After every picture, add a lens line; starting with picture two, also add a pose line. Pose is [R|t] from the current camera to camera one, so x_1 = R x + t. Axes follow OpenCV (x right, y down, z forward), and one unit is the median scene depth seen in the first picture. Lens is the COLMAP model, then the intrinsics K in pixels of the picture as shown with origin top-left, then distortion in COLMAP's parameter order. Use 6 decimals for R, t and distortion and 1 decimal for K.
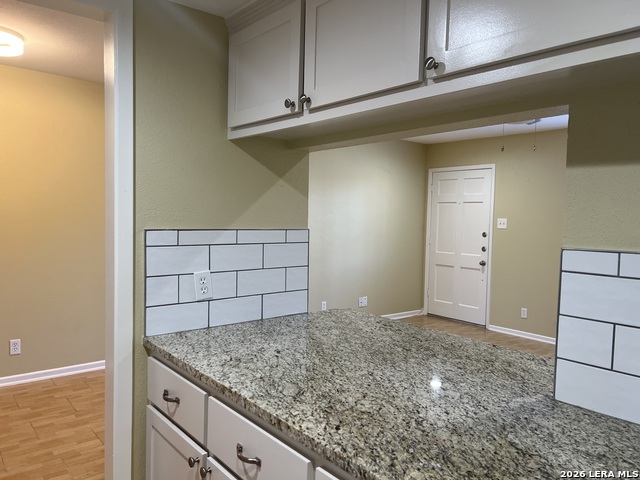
lens RADIAL K [[475.0, 0, 320.8], [0, 475.0, 238.7], [0, 0, 1]] dist [0.033894, -0.048380]
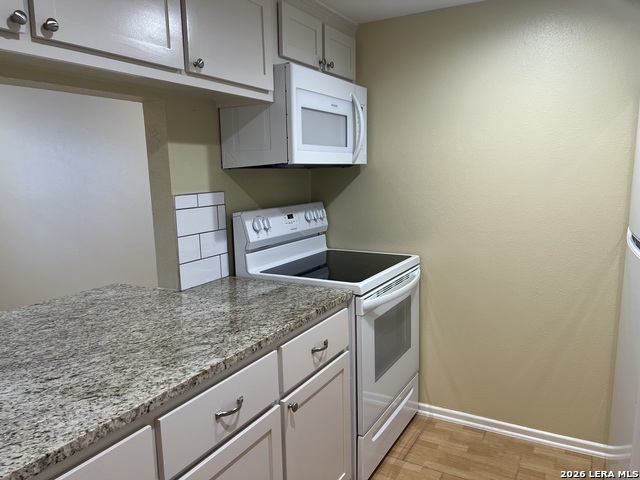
lens RADIAL K [[475.0, 0, 321.0], [0, 475.0, 242.3], [0, 0, 1]] dist [0.033894, -0.048380]
pose [[-0.359512, -0.158696, 0.919547, -1.100816], [0.054823, 0.980138, 0.190587, -0.097277], [-0.931529, 0.118930, -0.343671, 1.087653]]
